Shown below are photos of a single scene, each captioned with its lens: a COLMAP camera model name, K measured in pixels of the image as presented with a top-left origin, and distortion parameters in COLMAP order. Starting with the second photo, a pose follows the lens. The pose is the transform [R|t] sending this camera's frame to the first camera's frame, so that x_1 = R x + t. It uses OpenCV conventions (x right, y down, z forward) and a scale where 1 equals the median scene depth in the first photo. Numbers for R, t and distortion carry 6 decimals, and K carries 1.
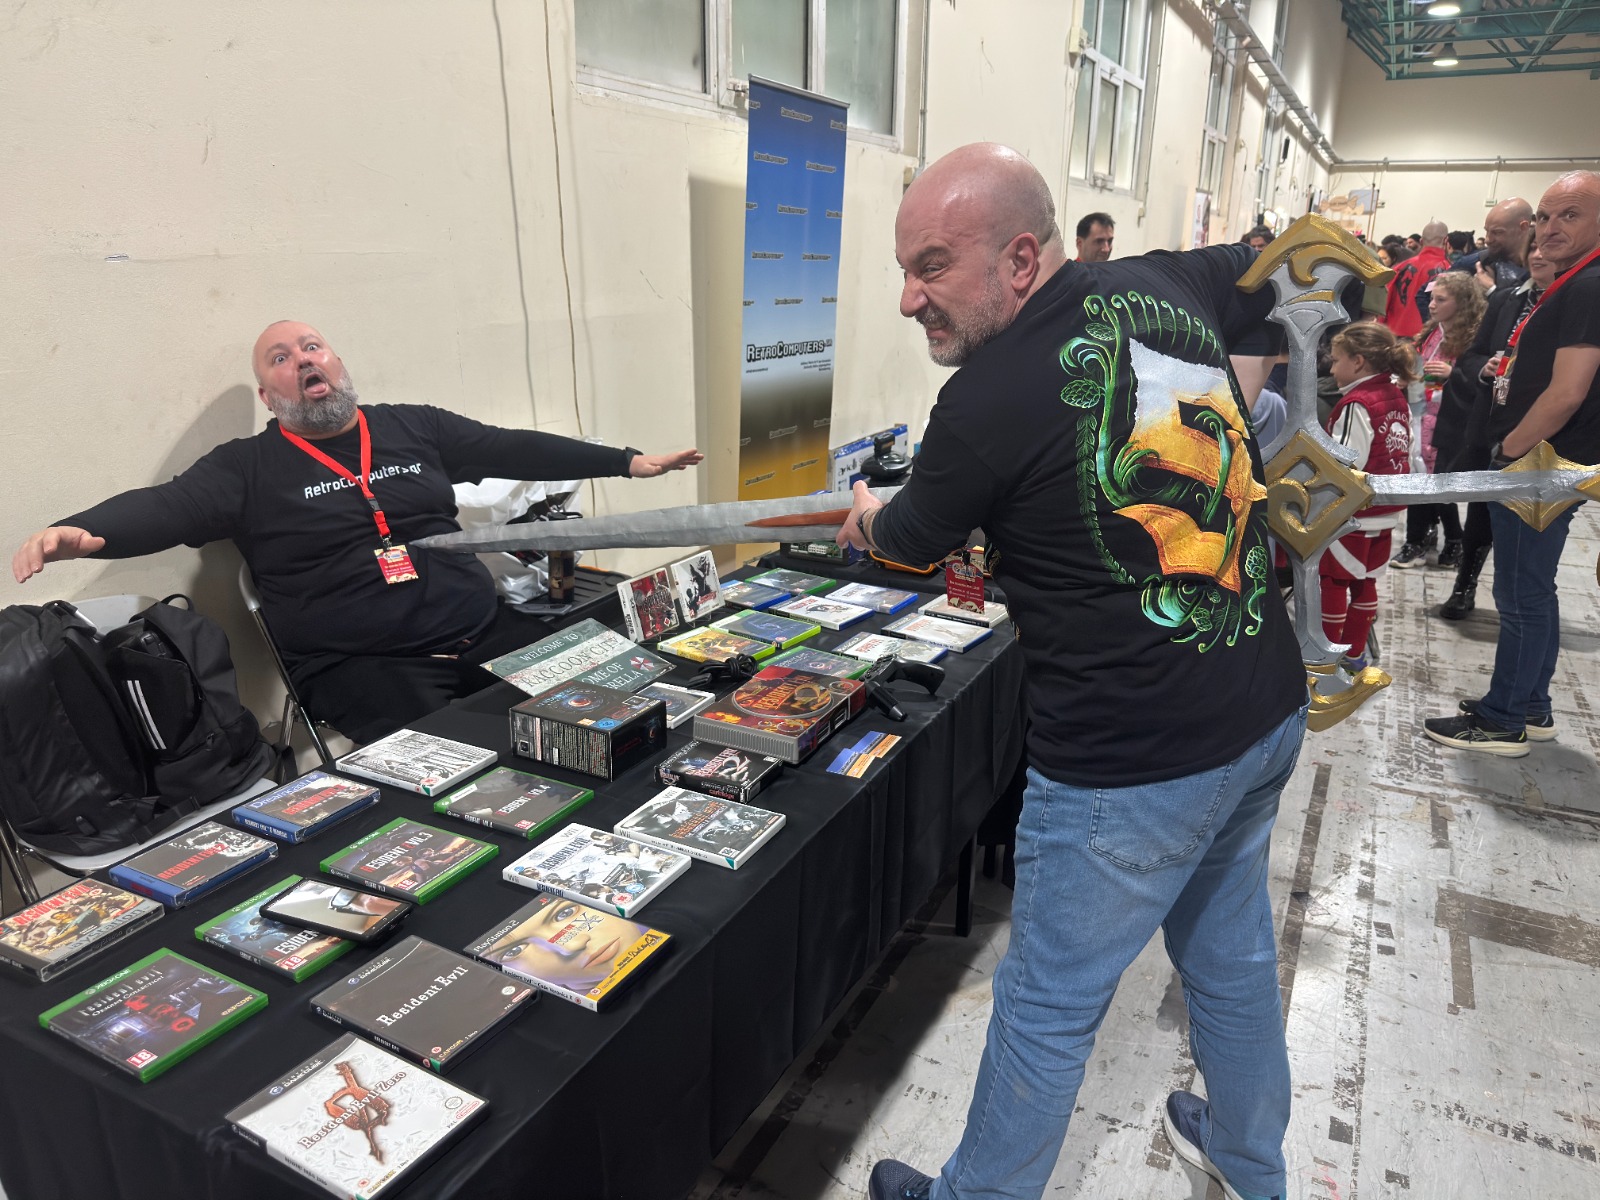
lens RADIAL K [[1107.1, 0, 800.8], [0, 1107.1, 595.4], [0, 0, 1]] dist [0.027613, -0.029580]
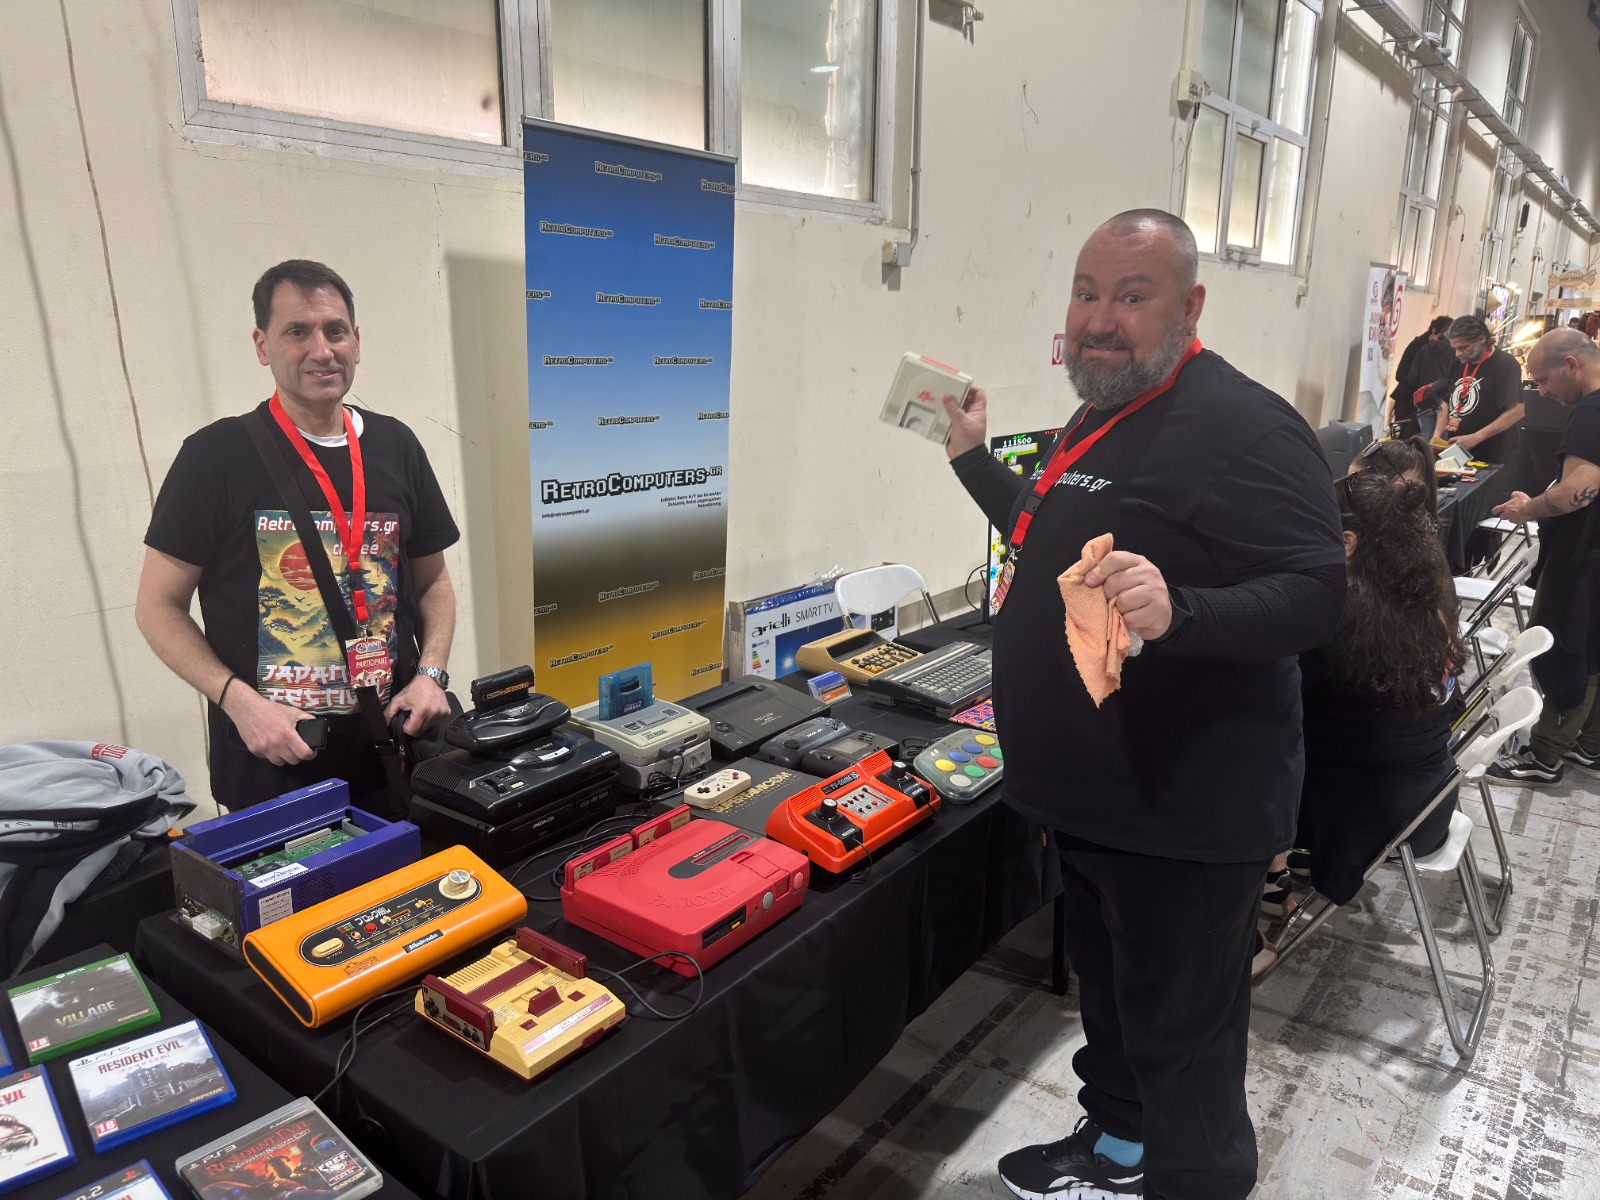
lens RADIAL K [[1107.1, 0, 788.2], [0, 1107.1, 604.7], [0, 0, 1]] dist [0.027613, -0.029580]
pose [[0.981835, 0.049353, -0.183205, 0.183130], [-0.059077, 0.997099, -0.048003, -0.088214], [0.180304, 0.057954, 0.981902, 0.234724]]
